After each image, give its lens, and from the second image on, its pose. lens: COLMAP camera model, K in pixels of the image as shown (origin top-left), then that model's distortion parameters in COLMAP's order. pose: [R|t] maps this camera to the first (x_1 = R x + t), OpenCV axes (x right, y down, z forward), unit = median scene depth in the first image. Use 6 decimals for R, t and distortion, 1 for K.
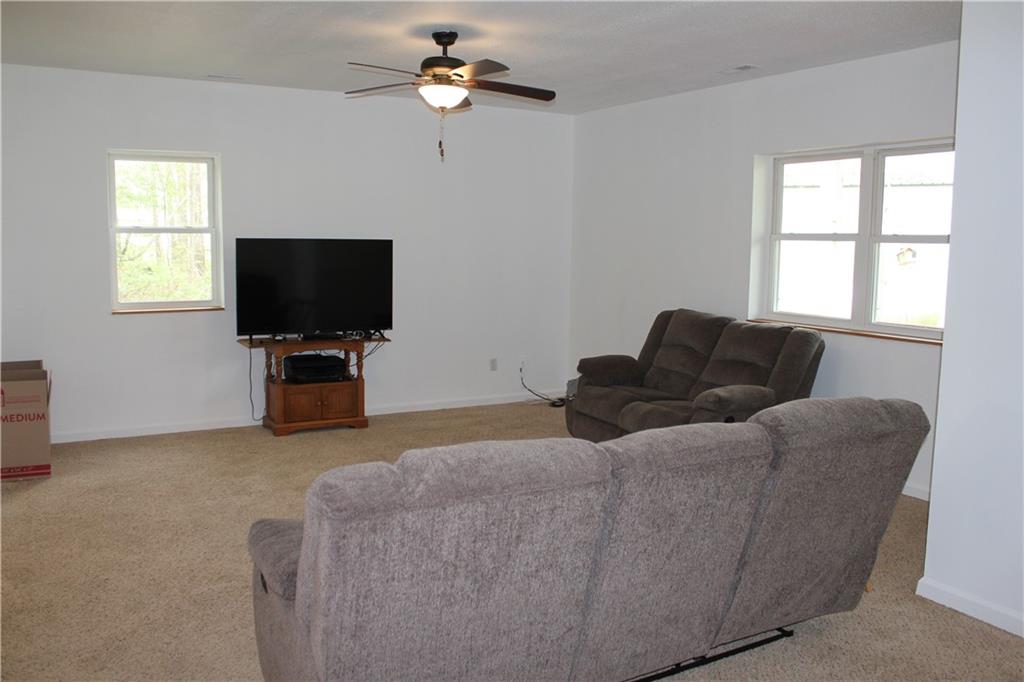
lens RADIAL K [[828.7, 0, 508.6], [0, 828.7, 350.1], [0, 0, 1]] dist [-0.174215, 0.140806]
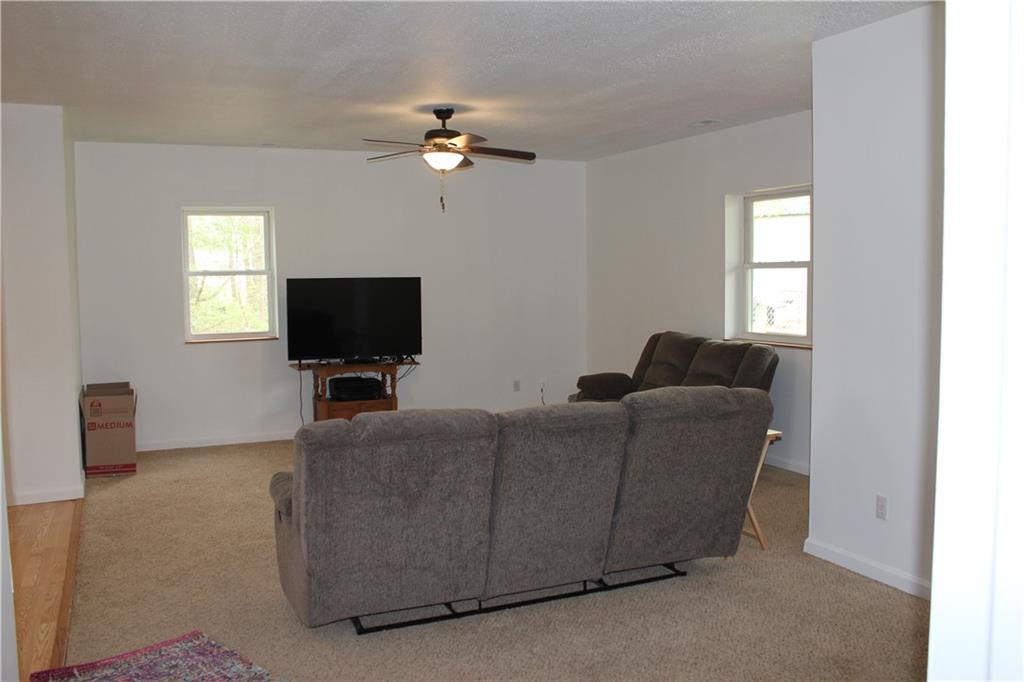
lens RADIAL K [[848.1, 0, 508.4], [0, 848.1, 350.4], [0, 0, 1]] dist [-0.169751, 0.150580]
pose [[0.995442, -0.016825, -0.093877, 0.112010], [0.012804, 0.998981, -0.043268, 0.027264], [0.094509, 0.041869, 0.994643, -0.207283]]
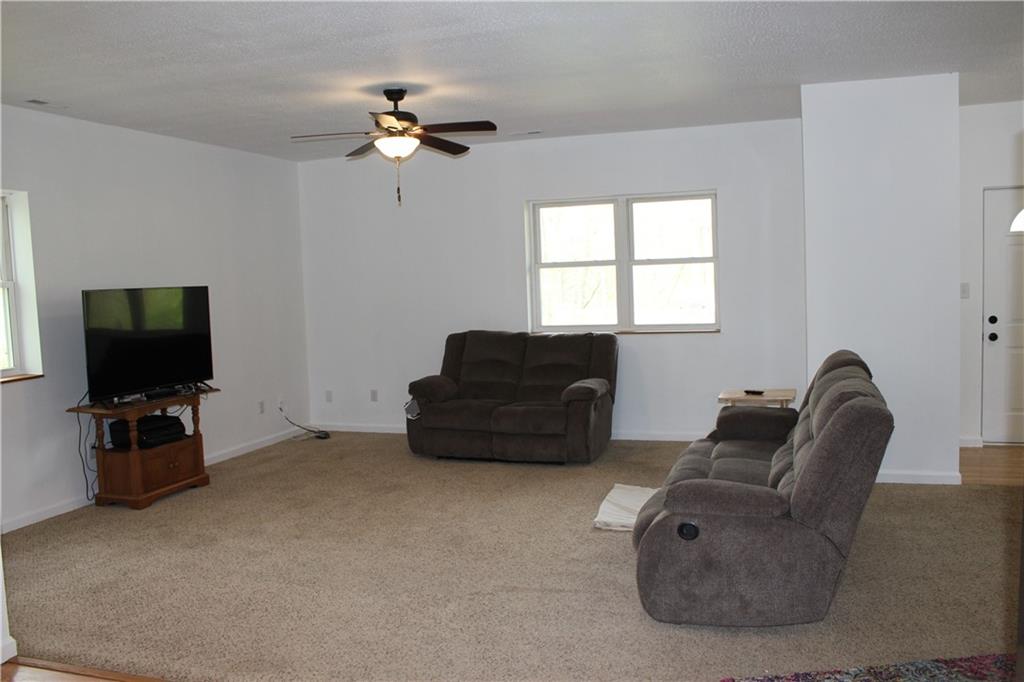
lens RADIAL K [[828.7, 0, 508.6], [0, 828.7, 350.1], [0, 0, 1]] dist [-0.174215, 0.140806]
pose [[0.756427, -0.097579, 0.646759, -0.595212], [0.128950, 0.991650, -0.001202, -0.015850], [-0.641242, 0.084309, 0.762693, 0.071837]]
